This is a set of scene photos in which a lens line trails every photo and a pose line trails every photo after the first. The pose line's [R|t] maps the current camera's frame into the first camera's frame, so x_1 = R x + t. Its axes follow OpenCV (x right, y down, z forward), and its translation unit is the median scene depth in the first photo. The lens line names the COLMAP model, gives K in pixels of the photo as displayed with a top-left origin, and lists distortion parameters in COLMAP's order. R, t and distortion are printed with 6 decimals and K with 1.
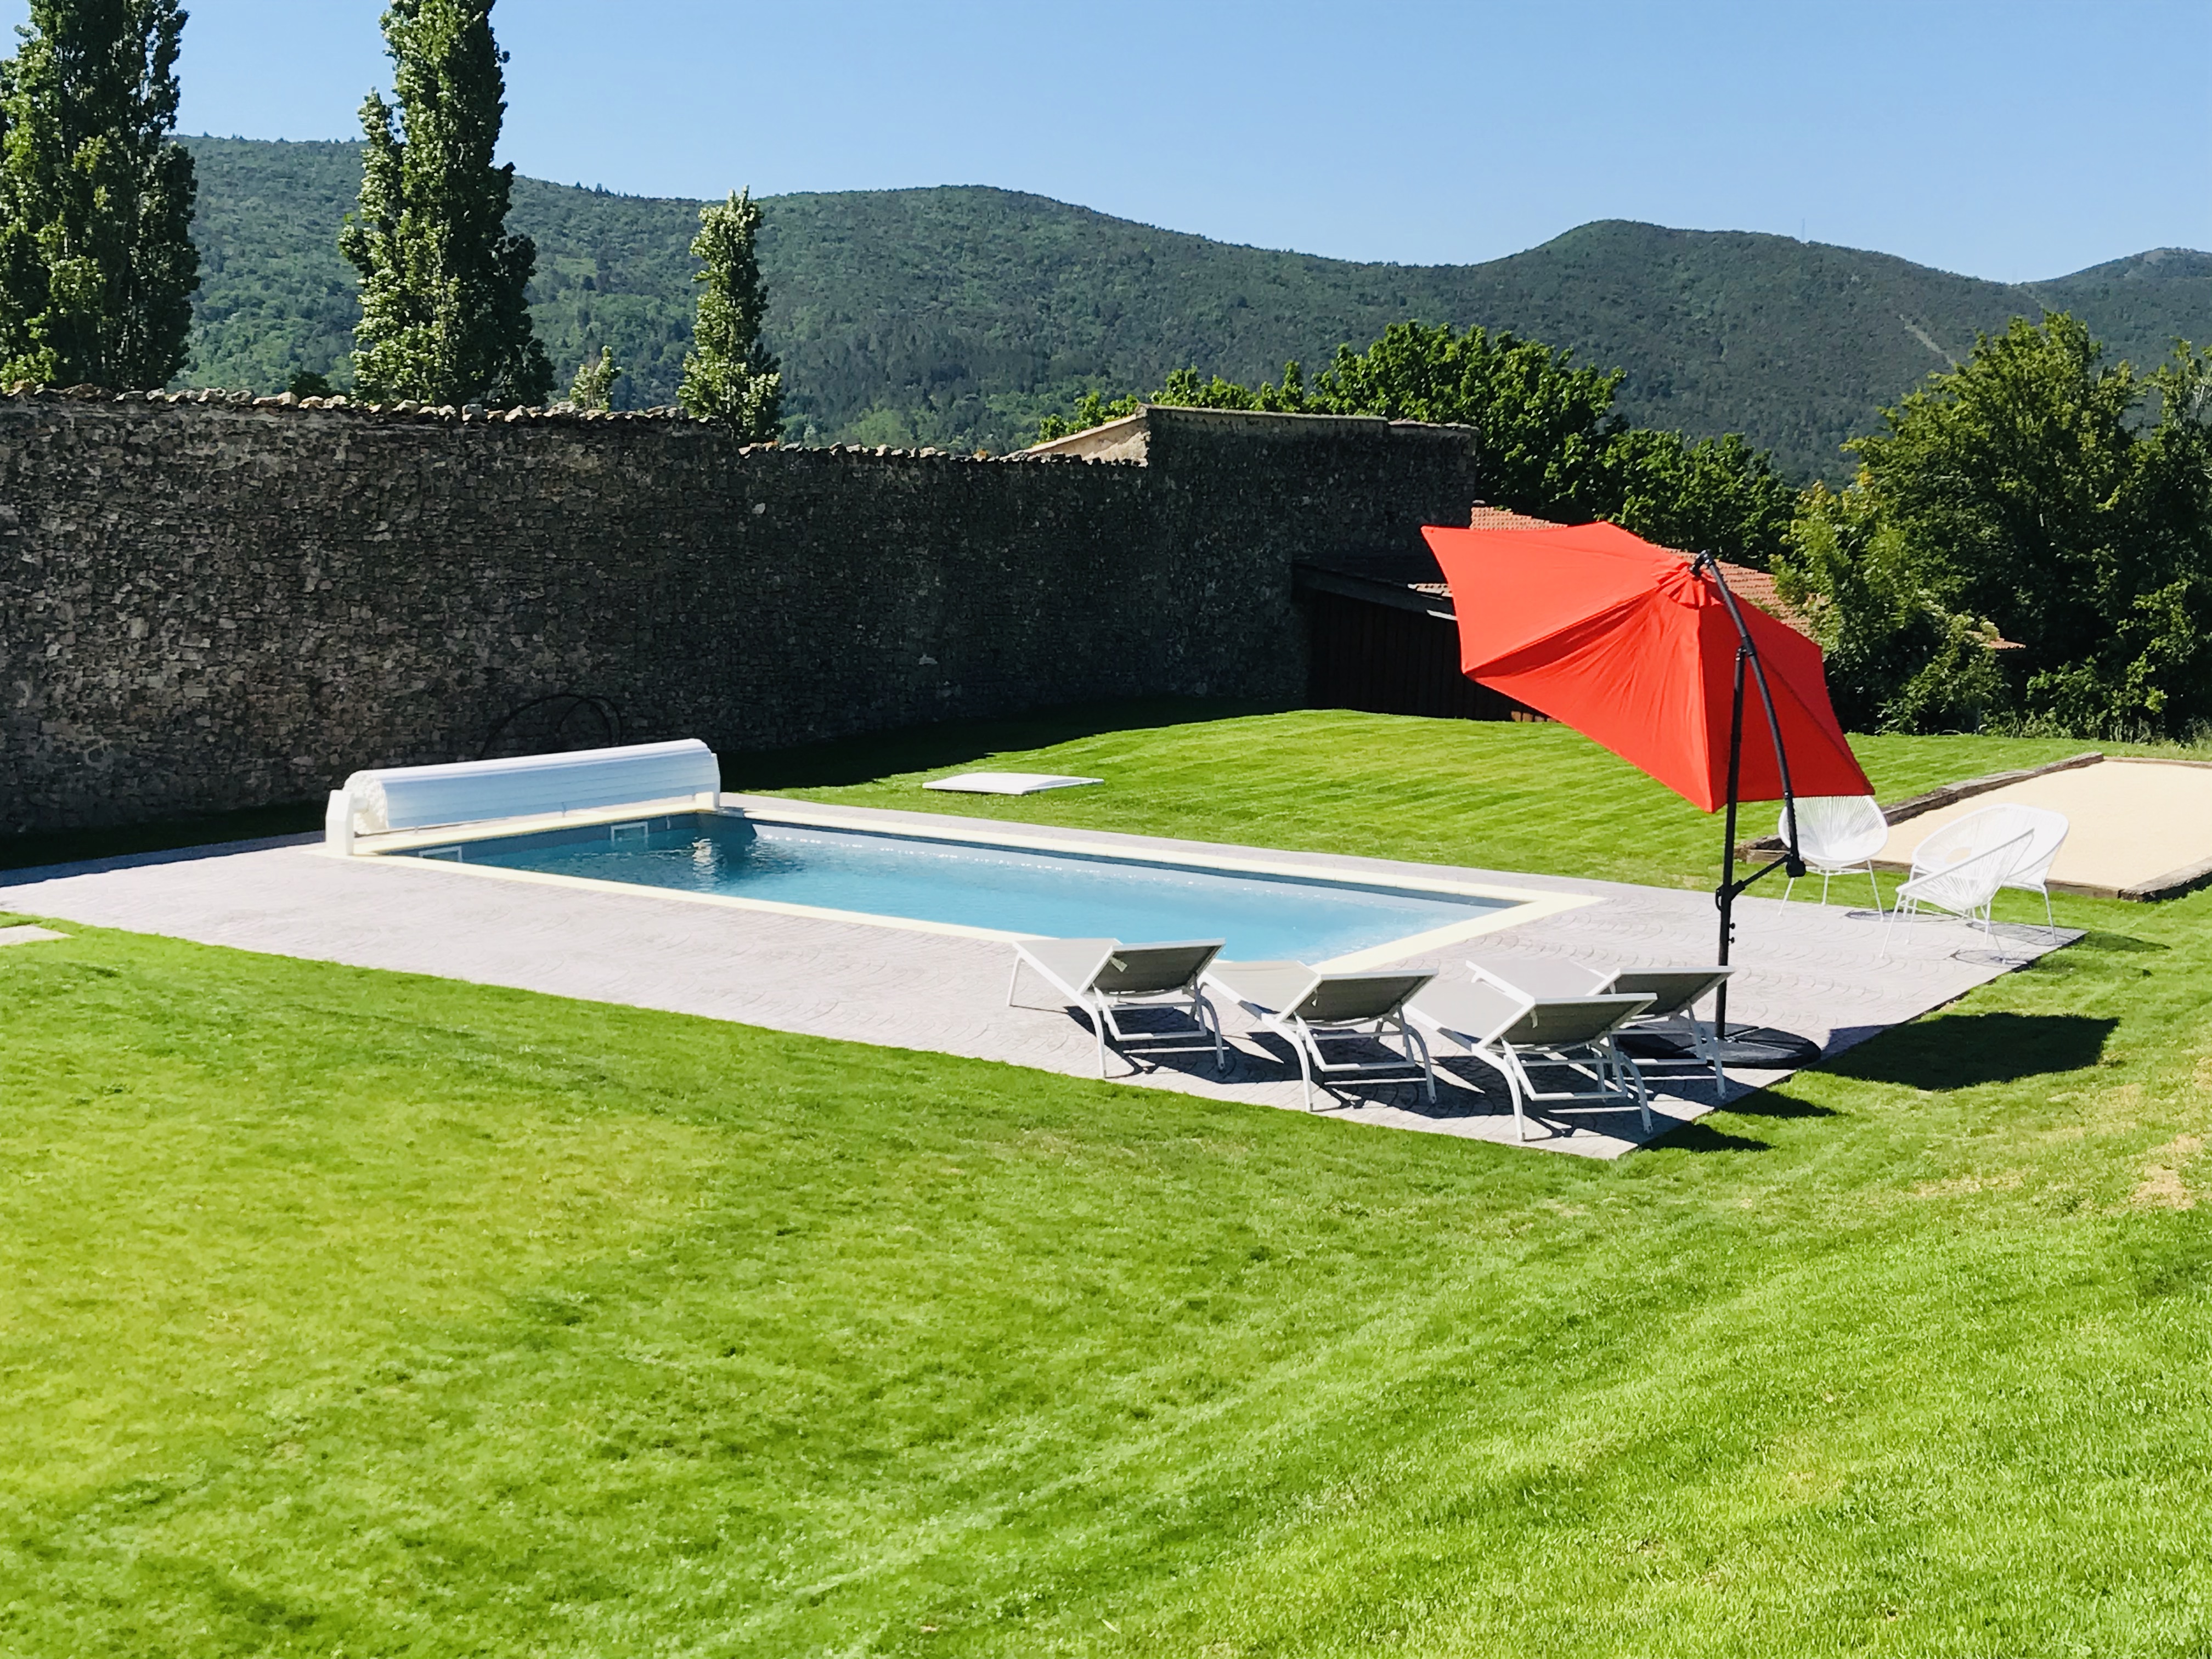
lens RADIAL K [[2899.9, 0, 1074.5], [0, 2899.9, 822.1], [0, 0, 1]] dist [0.212988, -0.801905]
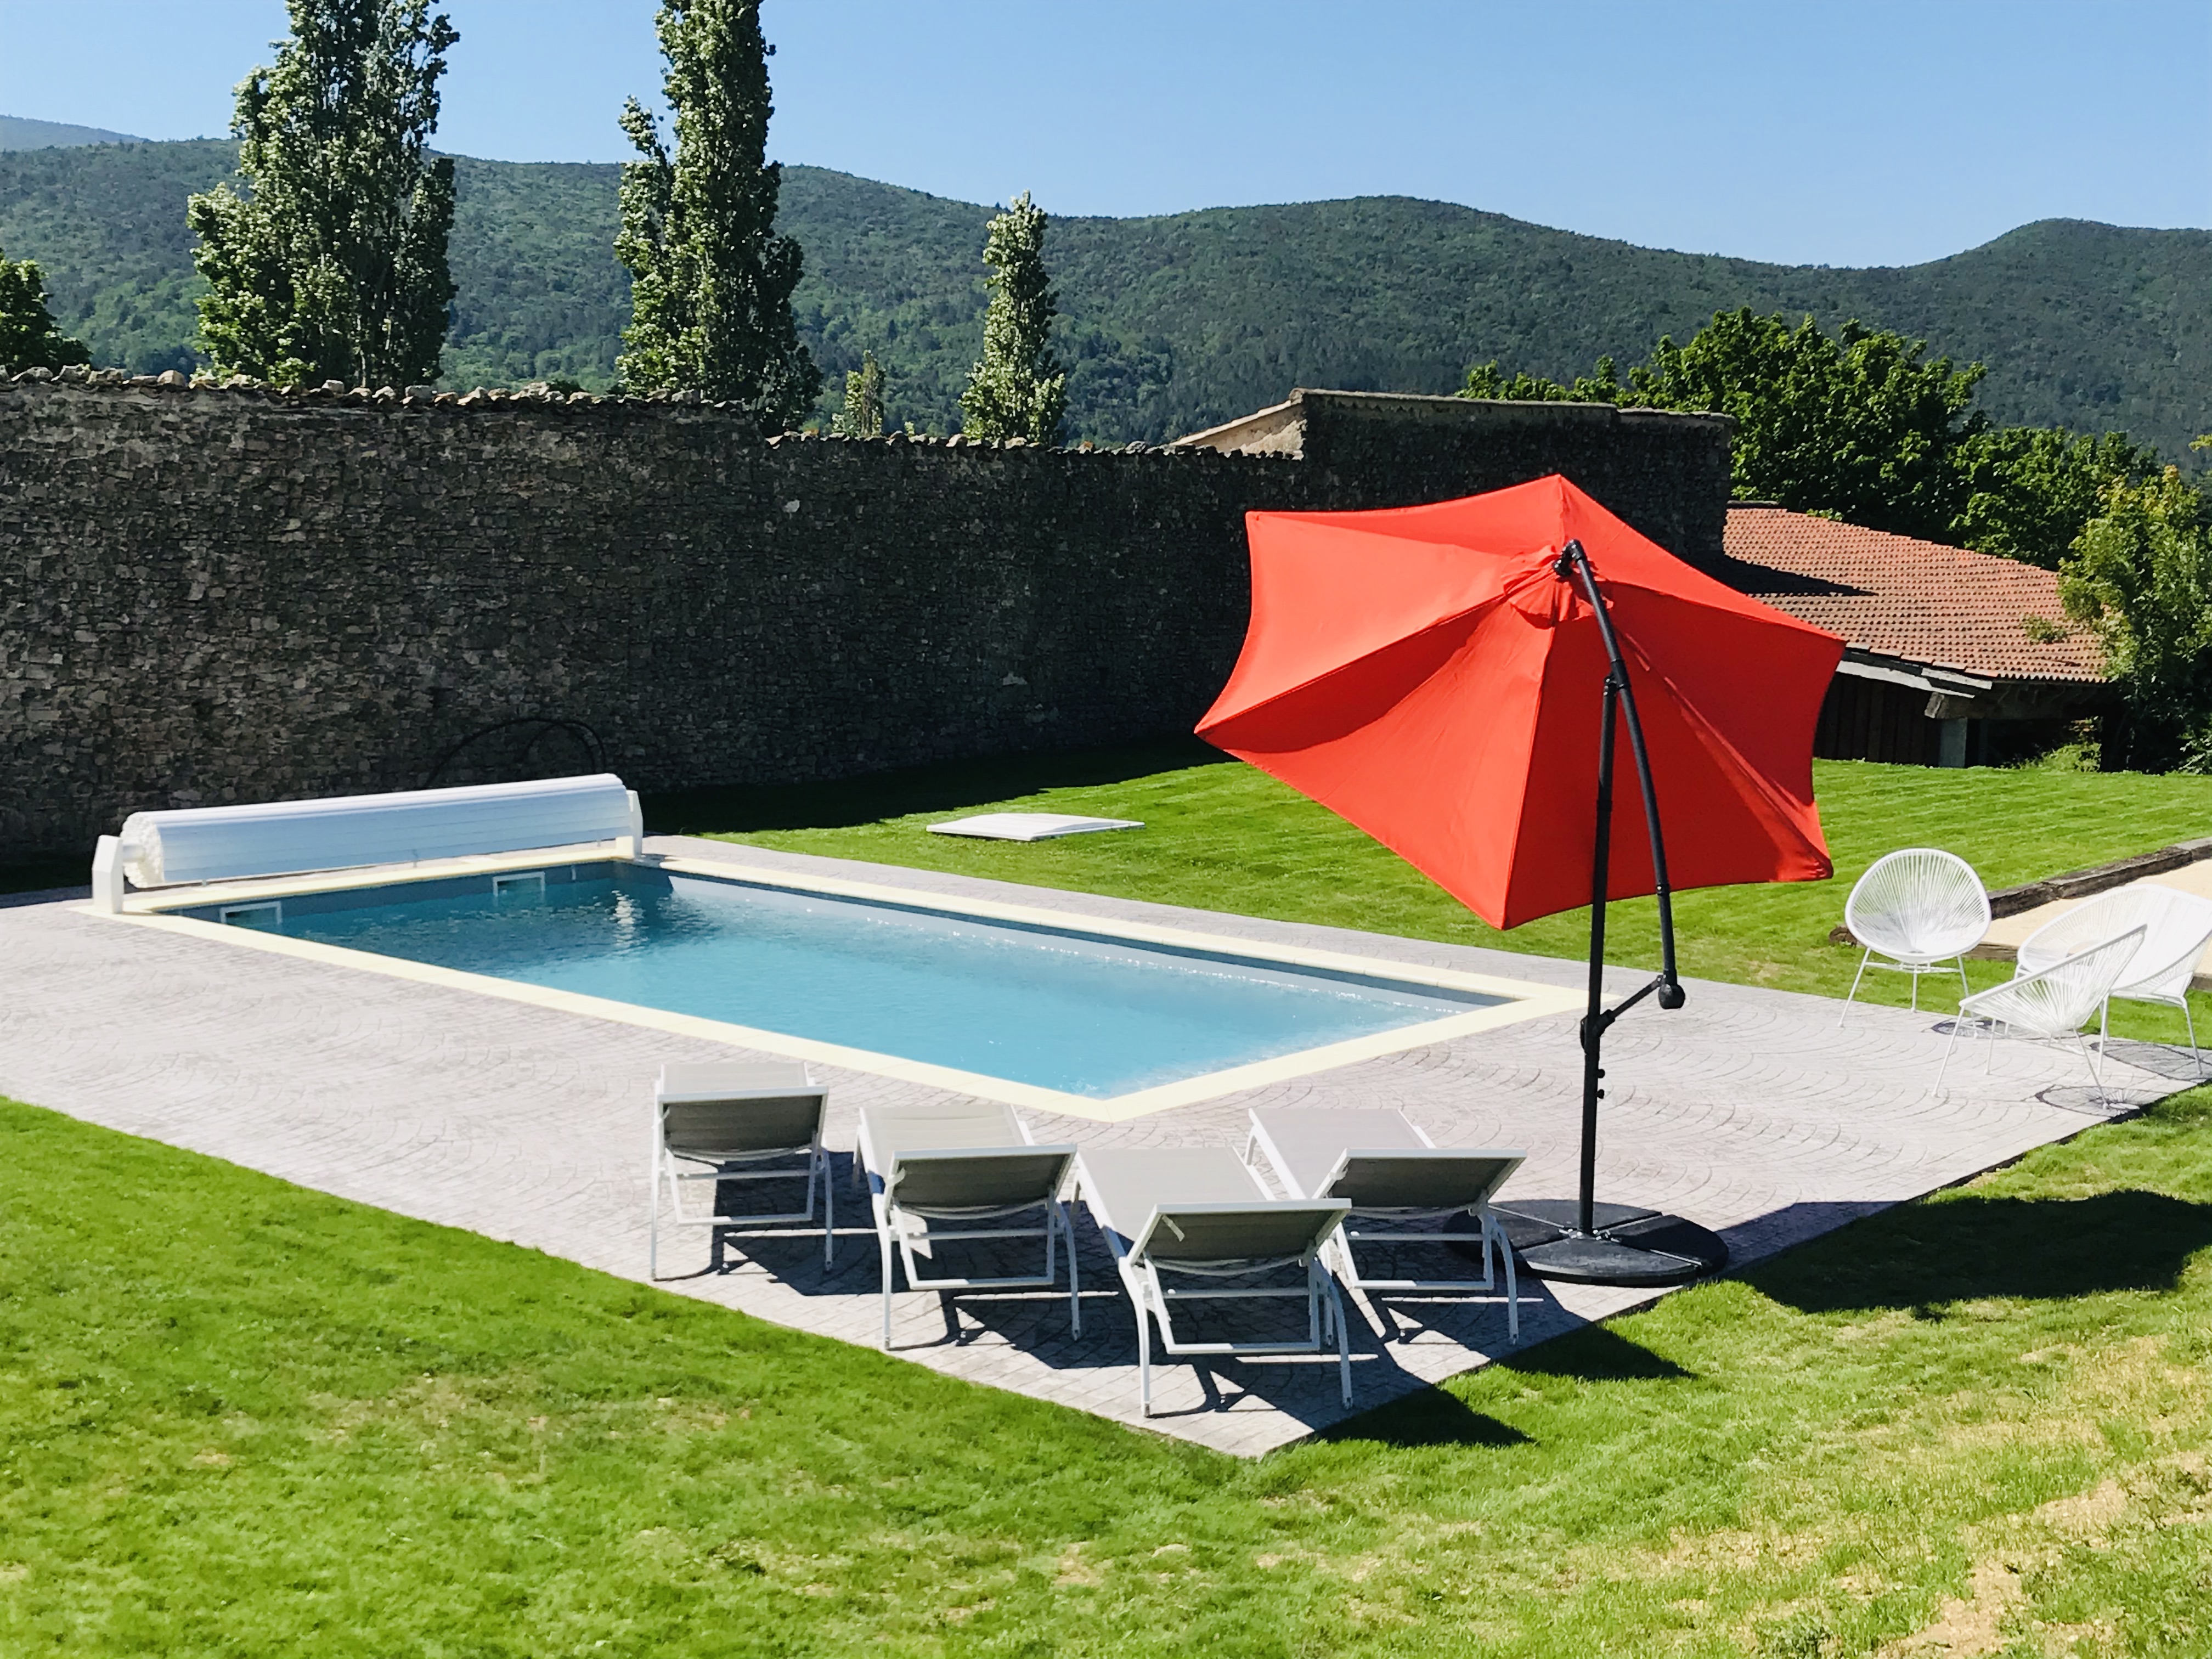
lens RADIAL K [[2899.9, 0, 1074.5], [0, 2899.9, 822.1], [0, 0, 1]] dist [0.212988, -0.801905]
pose [[0.989934, 0.011389, -0.141073, 0.114585], [-0.012069, 0.999919, -0.003963, -0.011855], [0.141017, 0.005626, 0.989991, 0.167756]]
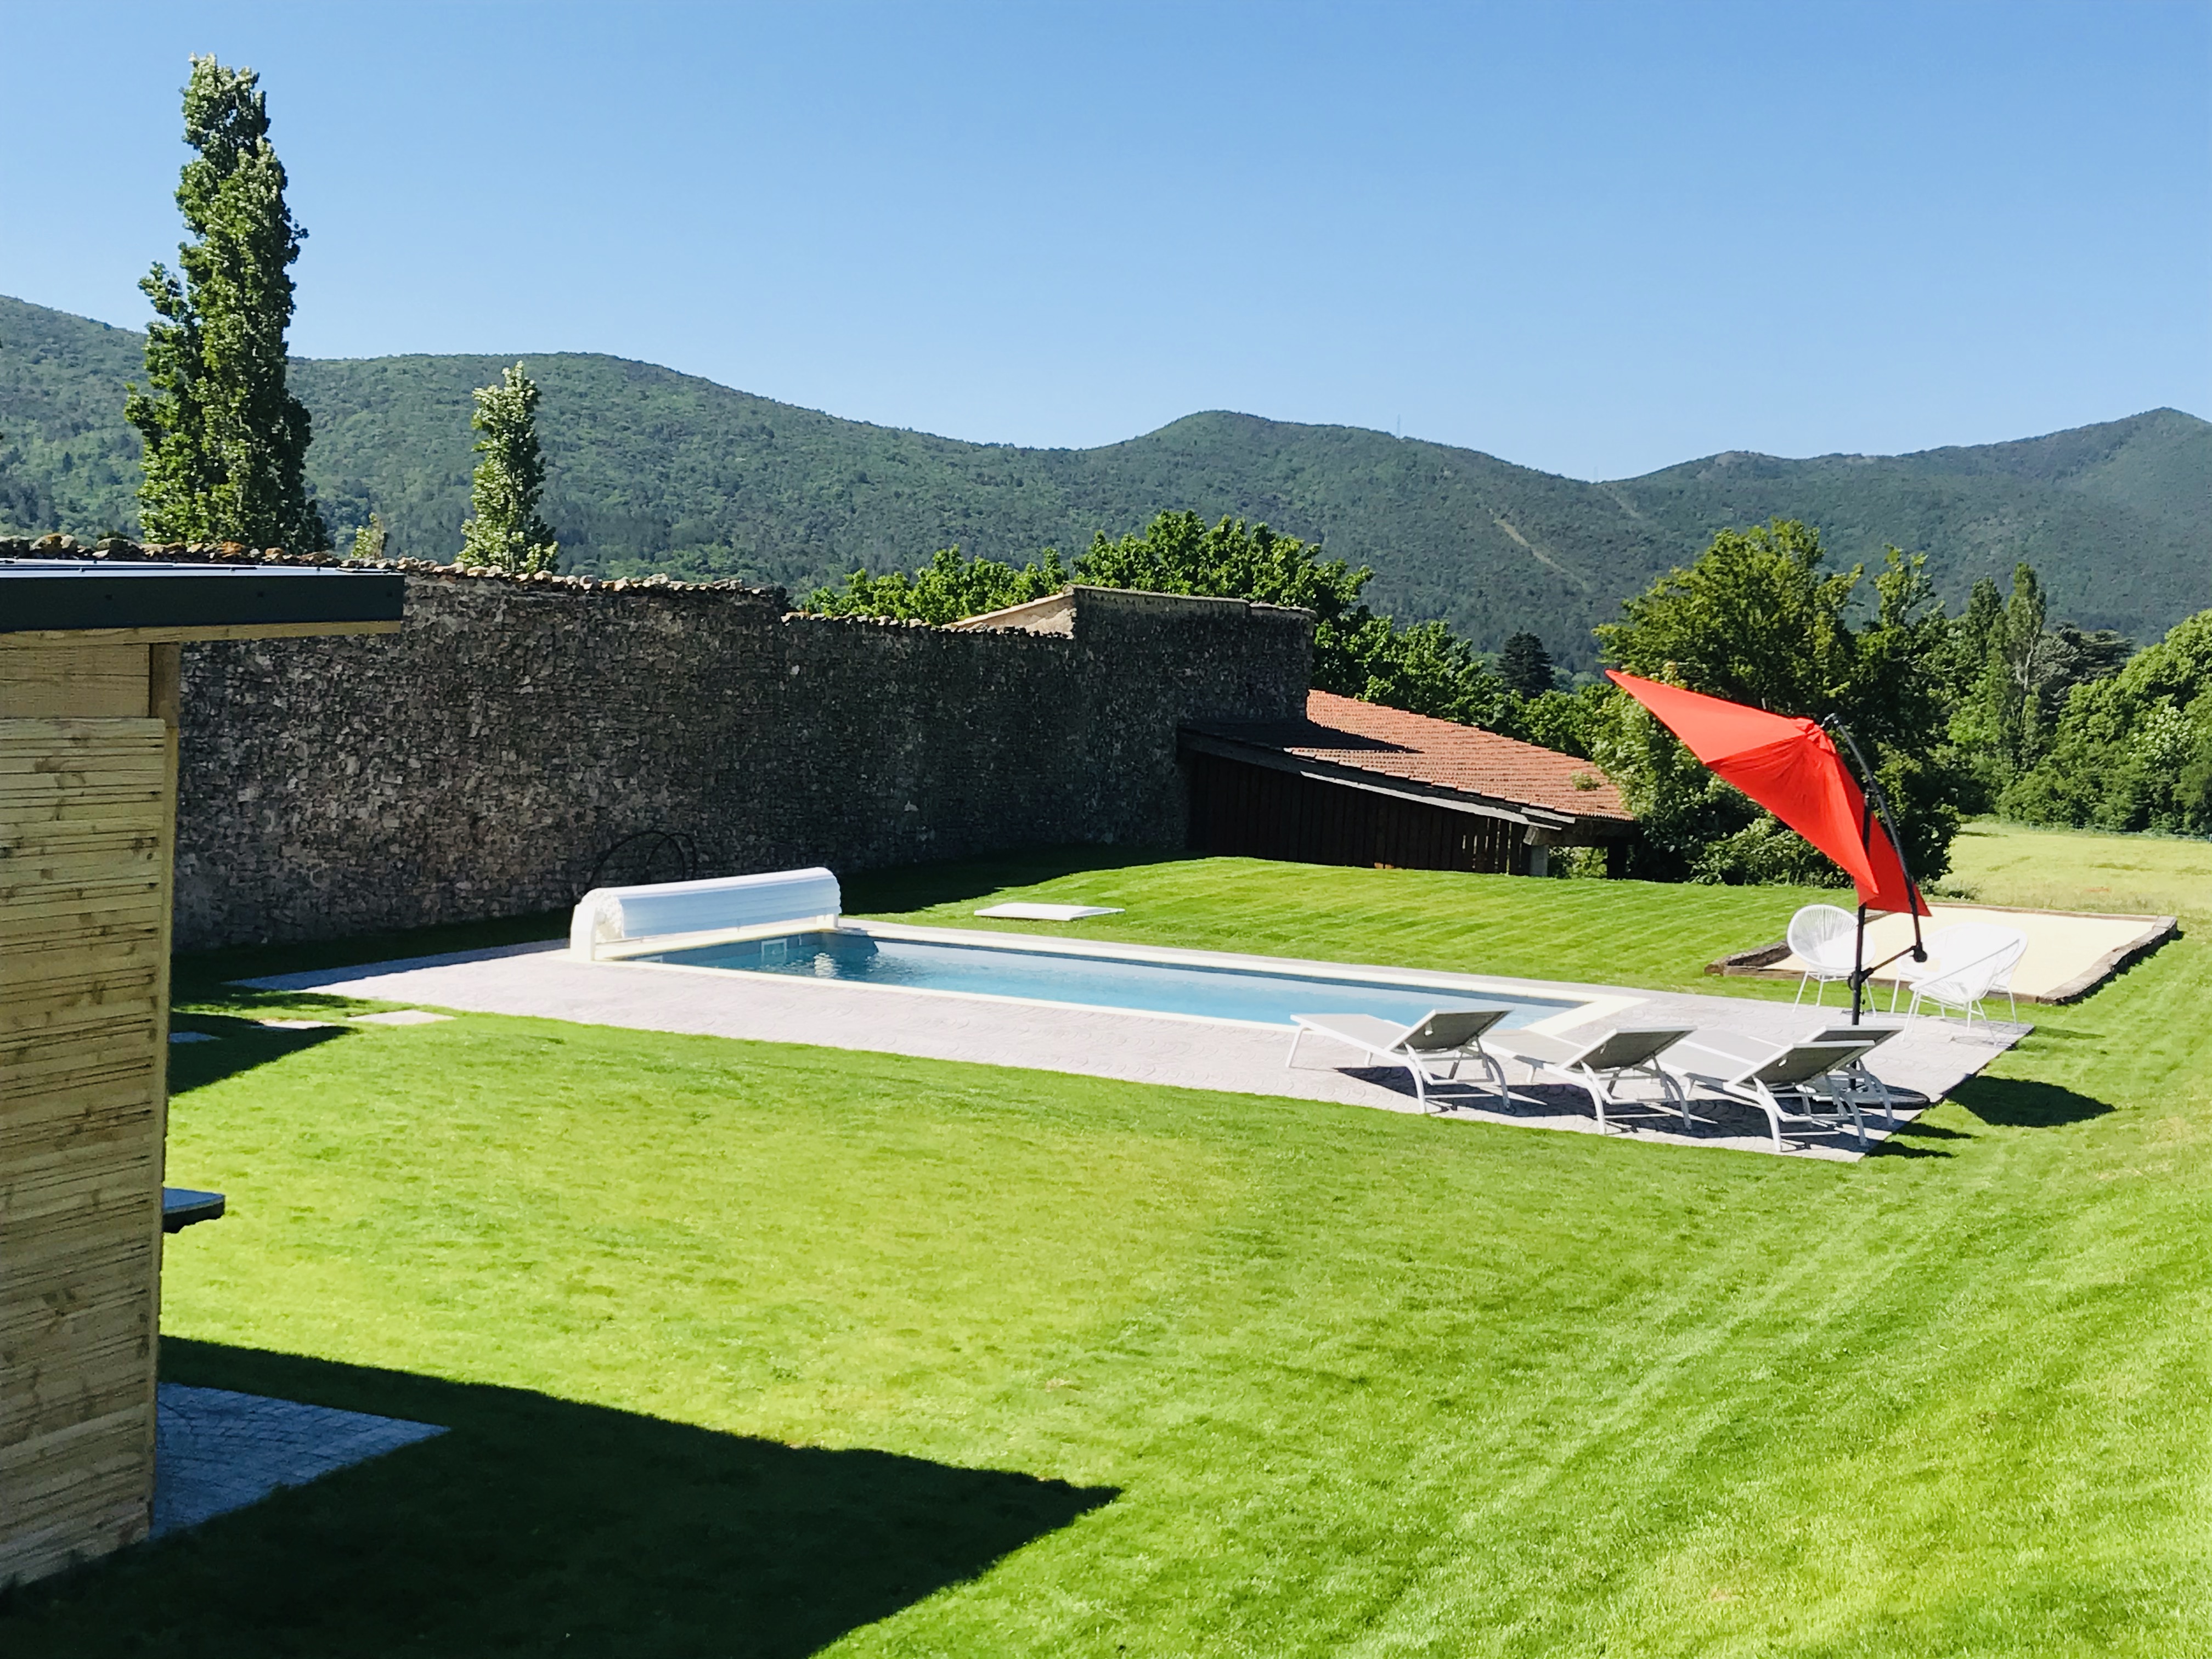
lens RADIAL K [[2899.9, 0, 1074.5], [0, 2899.9, 822.1], [0, 0, 1]] dist [0.212988, -0.801905]
pose [[0.990865, 0.011270, 0.134384, -0.173296], [-0.003392, 0.998269, -0.058709, 0.019230], [-0.134813, 0.057717, 0.989189, -0.142458]]
